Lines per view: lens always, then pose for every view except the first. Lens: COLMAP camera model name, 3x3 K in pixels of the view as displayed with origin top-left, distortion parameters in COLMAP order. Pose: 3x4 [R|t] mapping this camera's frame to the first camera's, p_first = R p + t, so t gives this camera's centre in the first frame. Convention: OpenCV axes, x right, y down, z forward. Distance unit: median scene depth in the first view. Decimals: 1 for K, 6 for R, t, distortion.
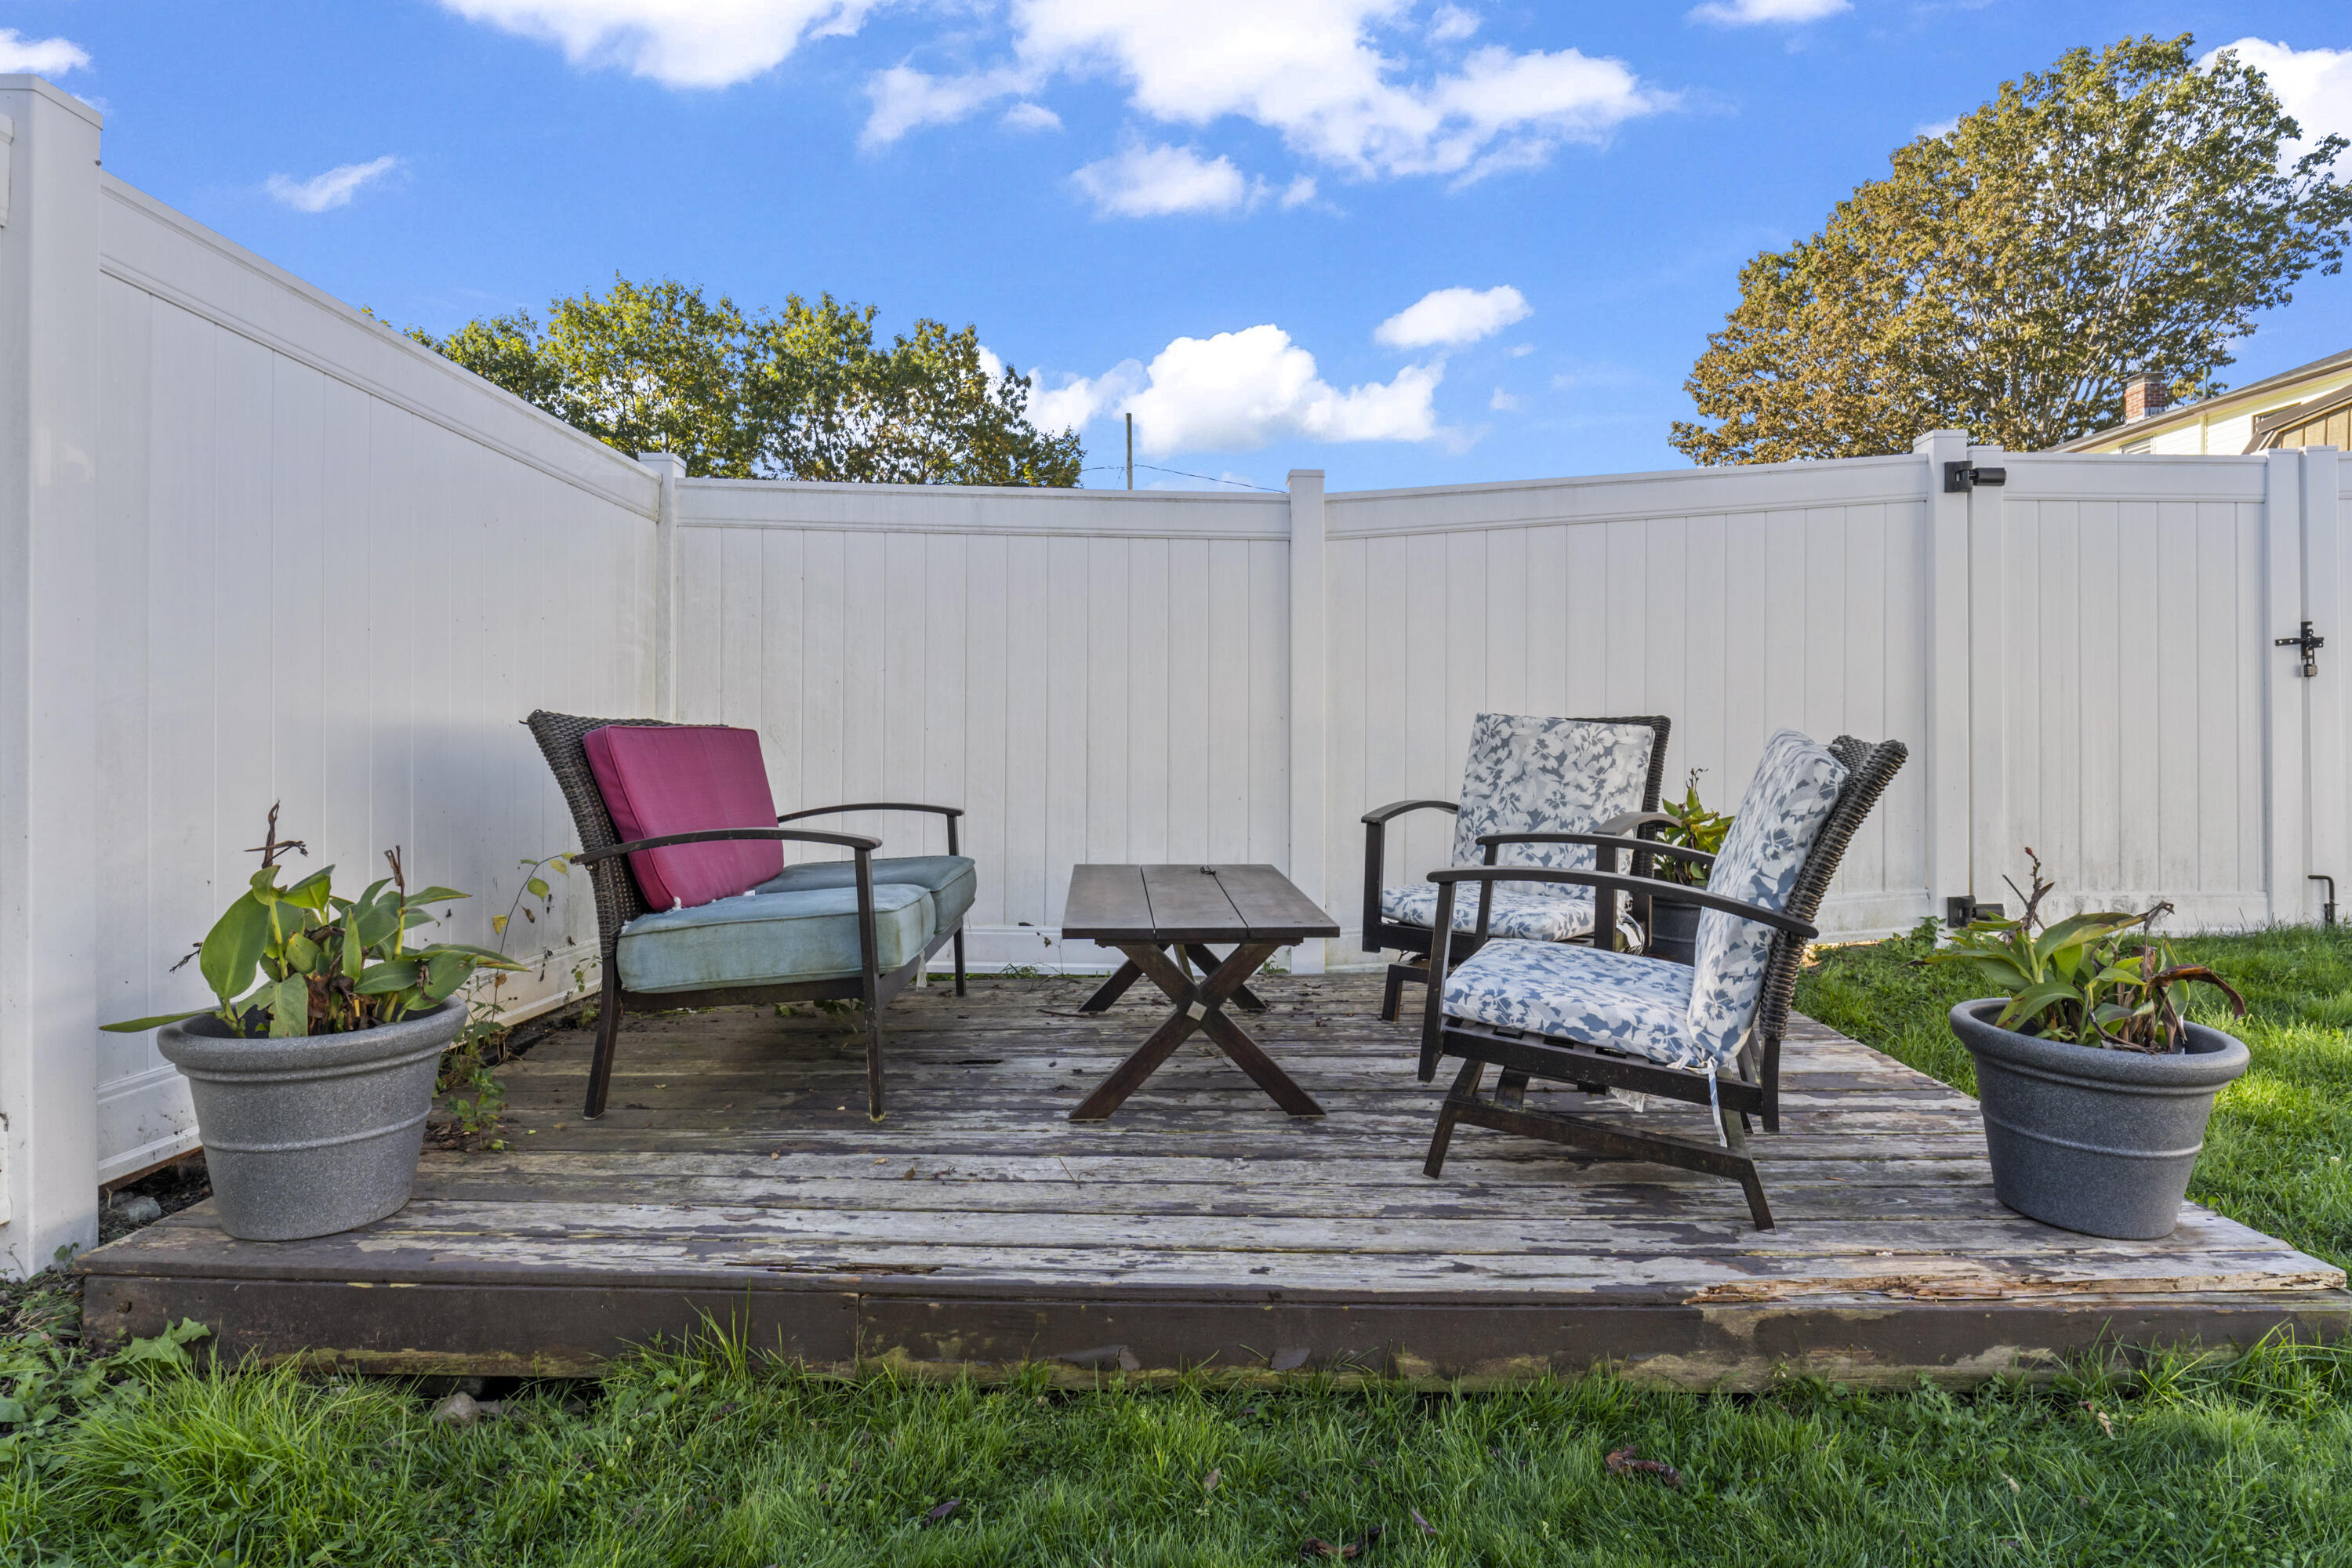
lens RADIAL K [[1217.5, 0, 1173.9], [0, 1217.5, 772.0], [0, 0, 1]] dist [-0.000454, 0.000106]
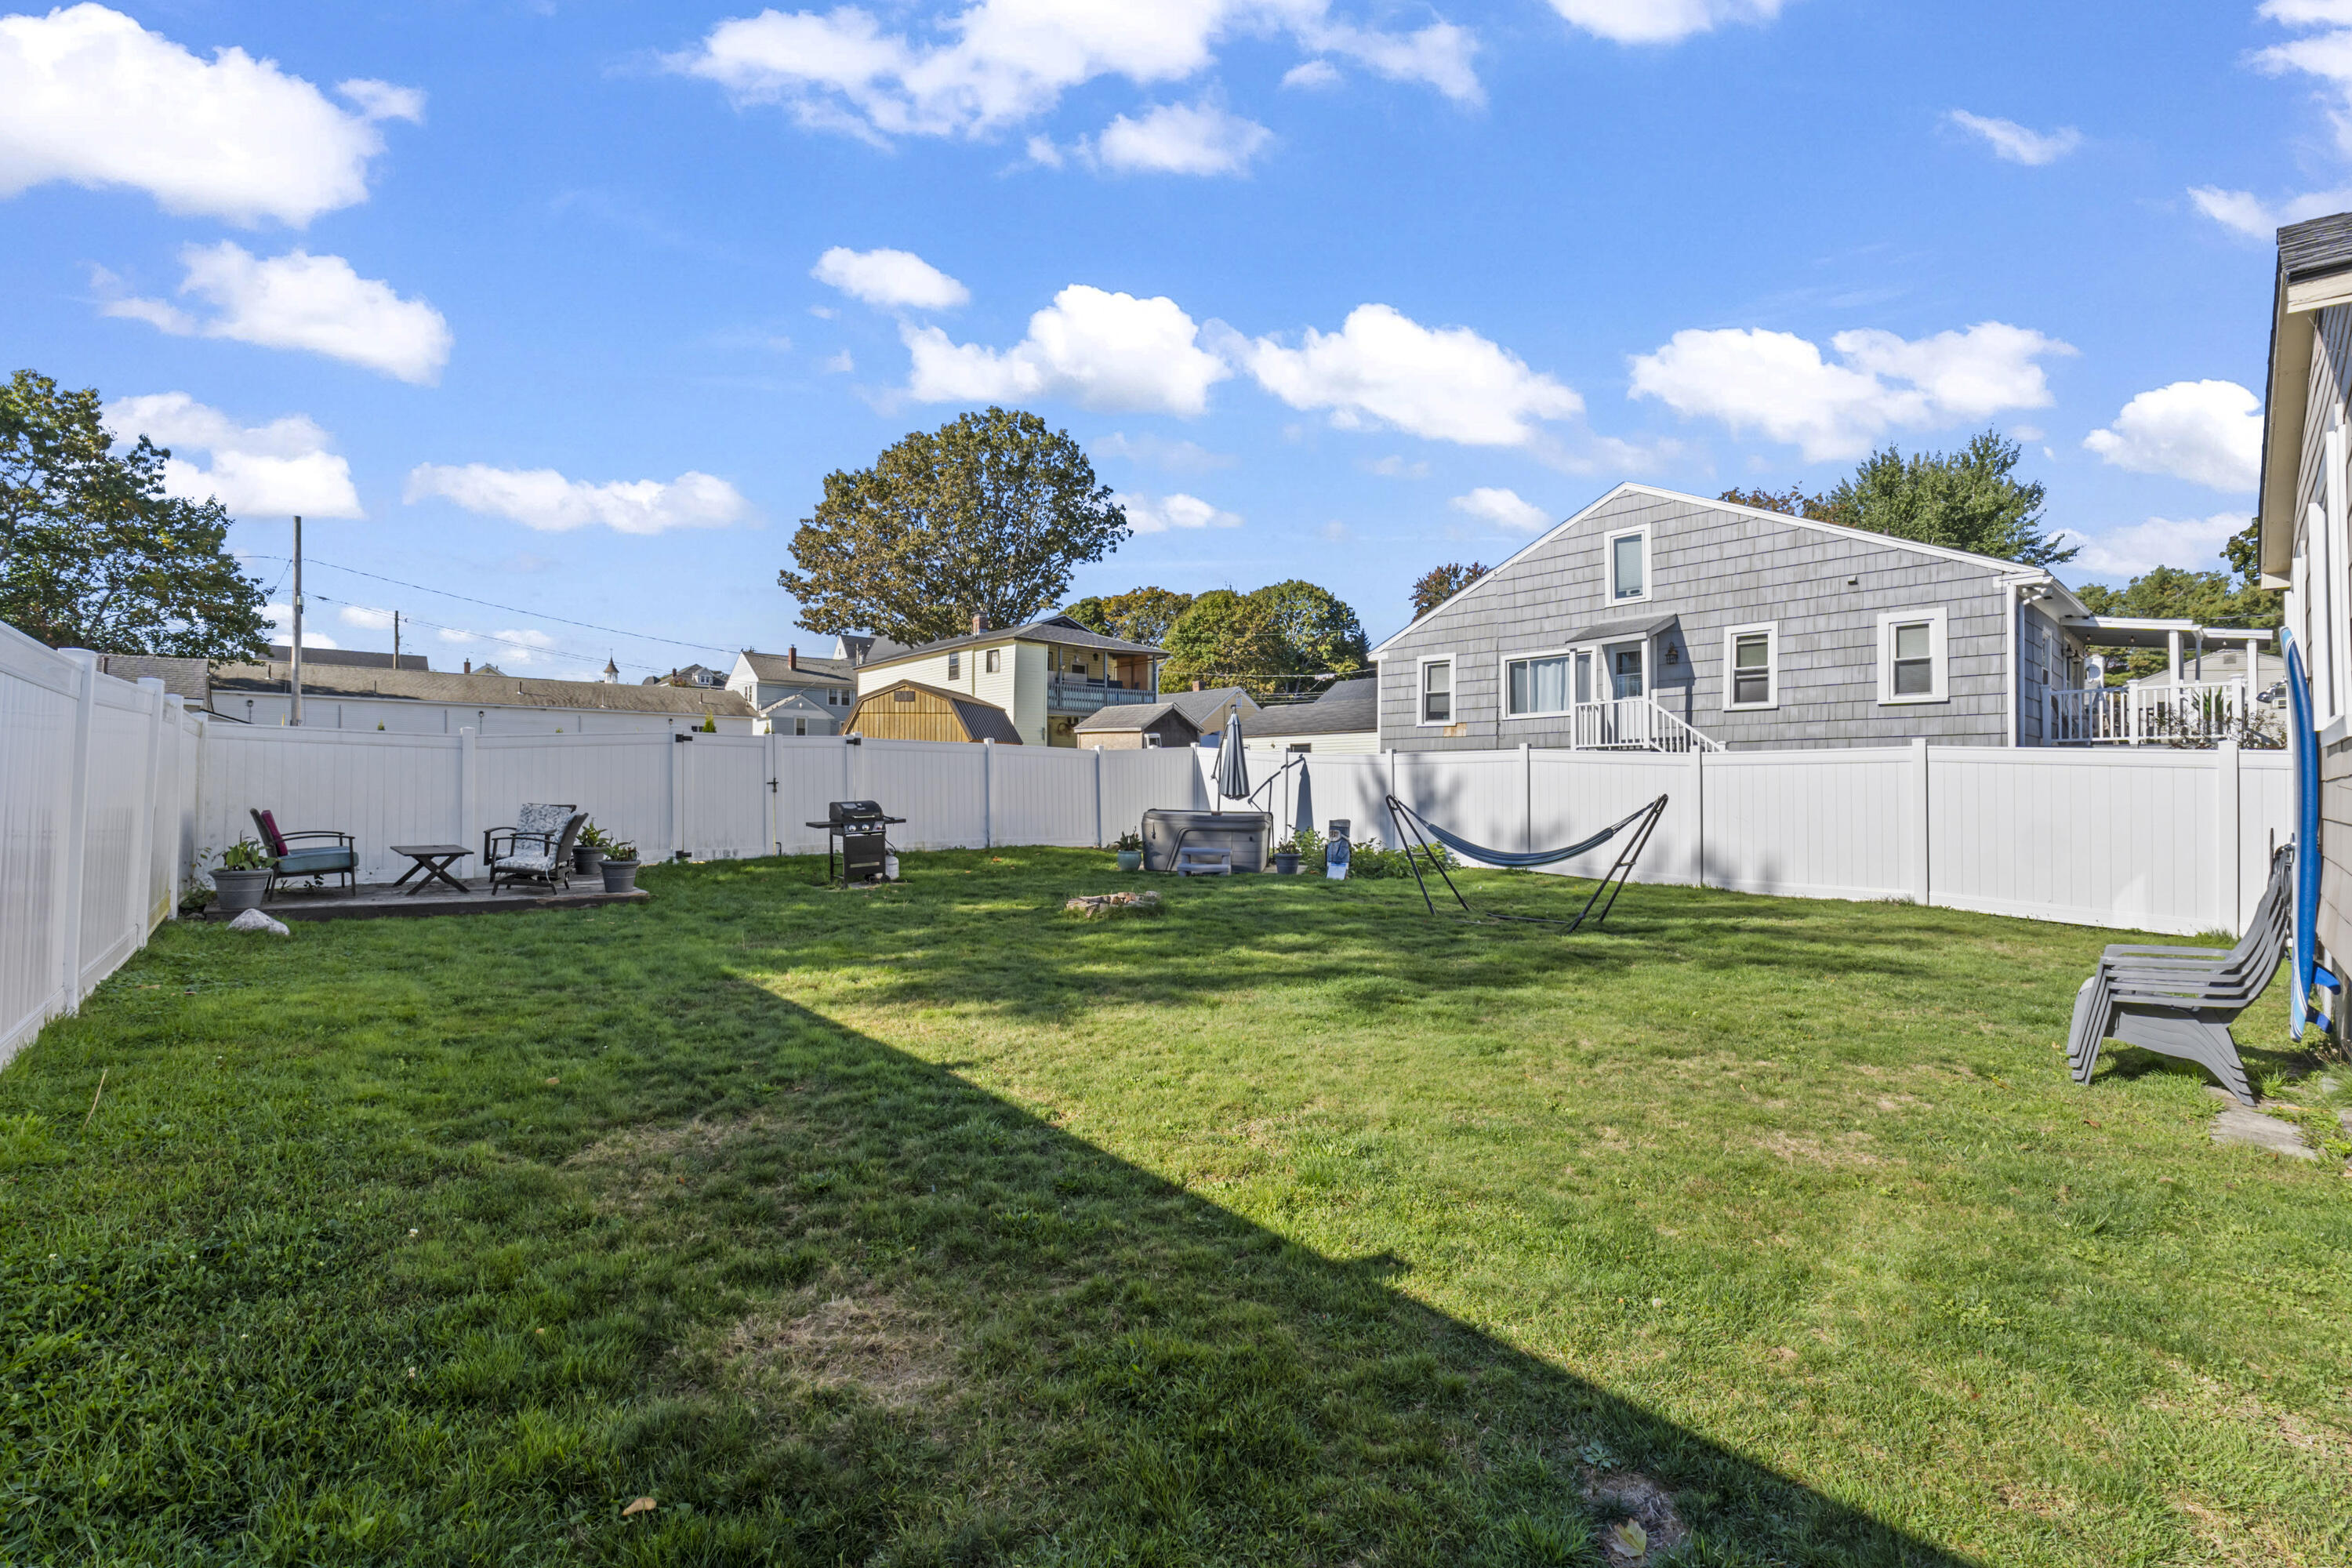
lens RADIAL K [[1012.4, 0, 1171.1], [0, 1012.4, 781.2], [0, 0, 1]] dist [-0.002090, 0.000177]
pose [[0.757465, 0.013607, 0.652734, -0.026189], [0.004236, 0.999659, -0.025754, -0.002527], [-0.652862, 0.022273, 0.757149, -0.255557]]
